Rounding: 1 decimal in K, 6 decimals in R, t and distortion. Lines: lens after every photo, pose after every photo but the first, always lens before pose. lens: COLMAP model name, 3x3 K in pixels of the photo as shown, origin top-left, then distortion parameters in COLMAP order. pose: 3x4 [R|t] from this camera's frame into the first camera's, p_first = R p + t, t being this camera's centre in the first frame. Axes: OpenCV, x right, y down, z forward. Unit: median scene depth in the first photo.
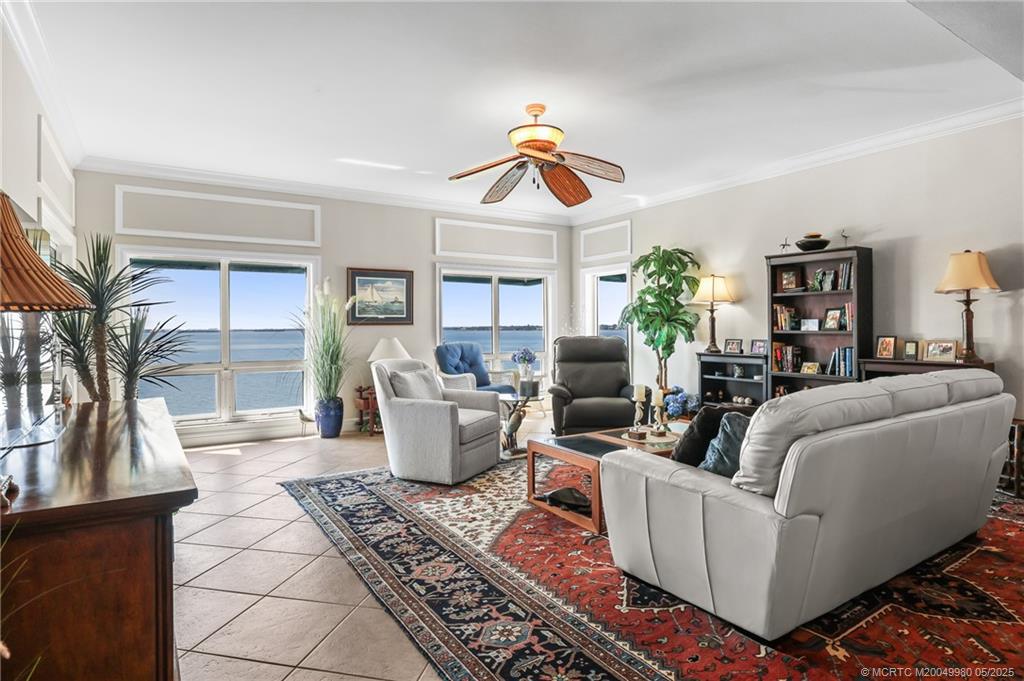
lens RADIAL K [[556.6, 0, 509.4], [0, 556.6, 333.8], [0, 0, 1]] dist [-0.006714, -0.001277]
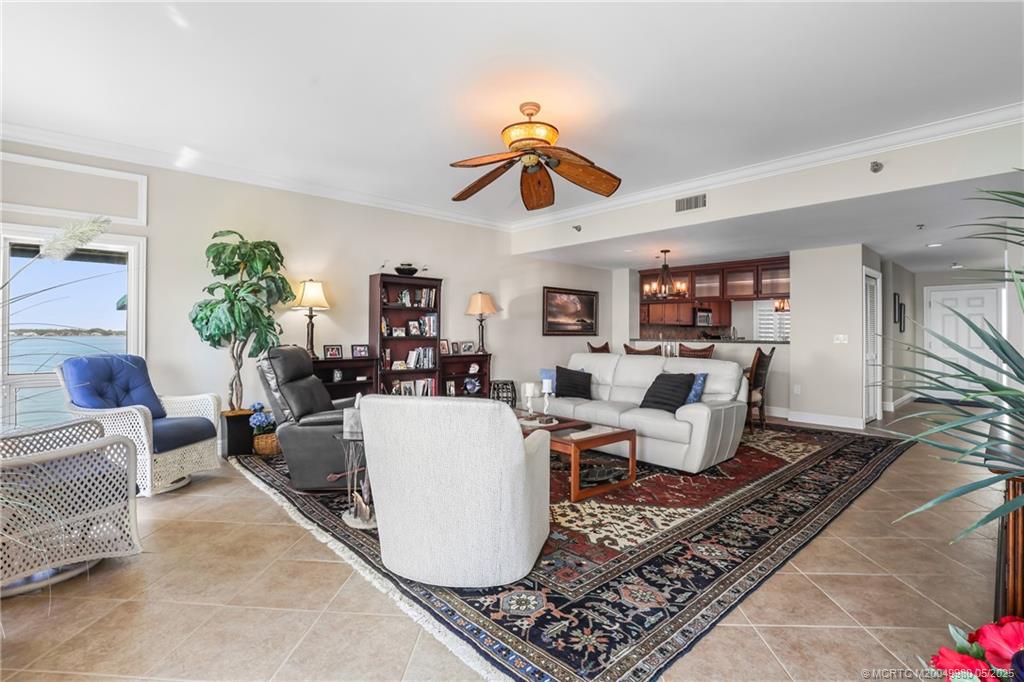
lens RADIAL K [[482.6, 0, 513.7], [0, 482.6, 333.3], [0, 0, 1]] dist [-0.025275, 0.000596]
pose [[-0.163765, 0.004581, 0.986489, -0.851422], [0.011552, 0.999930, -0.002726, -0.009422], [-0.986432, 0.010949, -0.163806, 1.296907]]
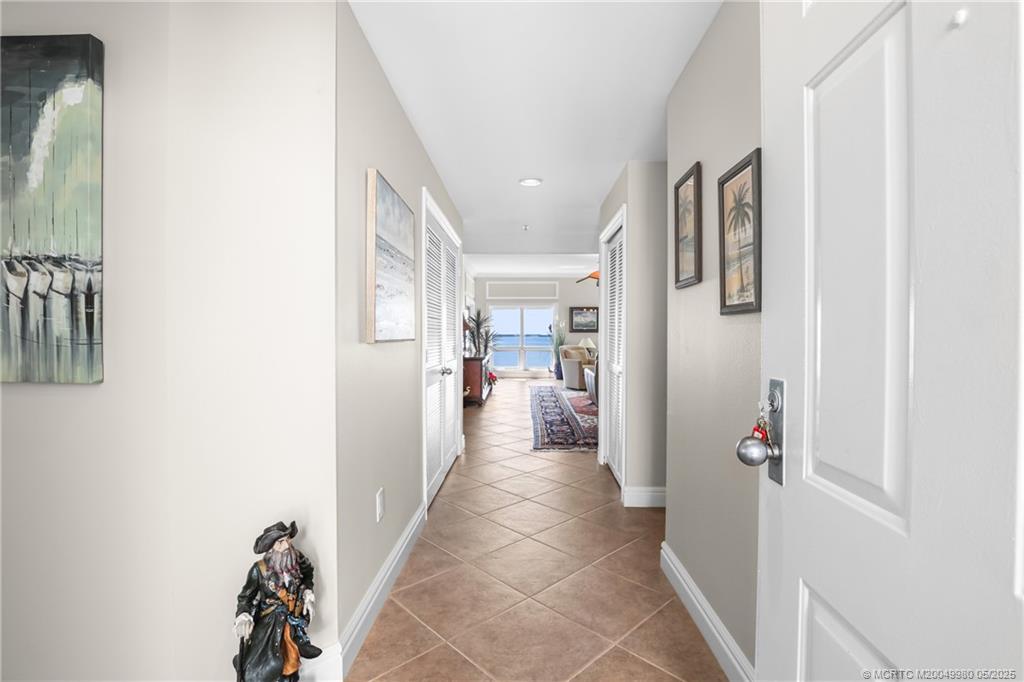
lens RADIAL K [[482.6, 0, 514.9], [0, 482.6, 340.2], [0, 0, 1]] dist [-0.025275, 0.000596]
pose [[0.826326, 0.015867, -0.562968, 1.155534], [-0.014315, 0.999872, 0.007168, 0.011059], [0.563010, 0.002135, 0.826448, -1.381548]]
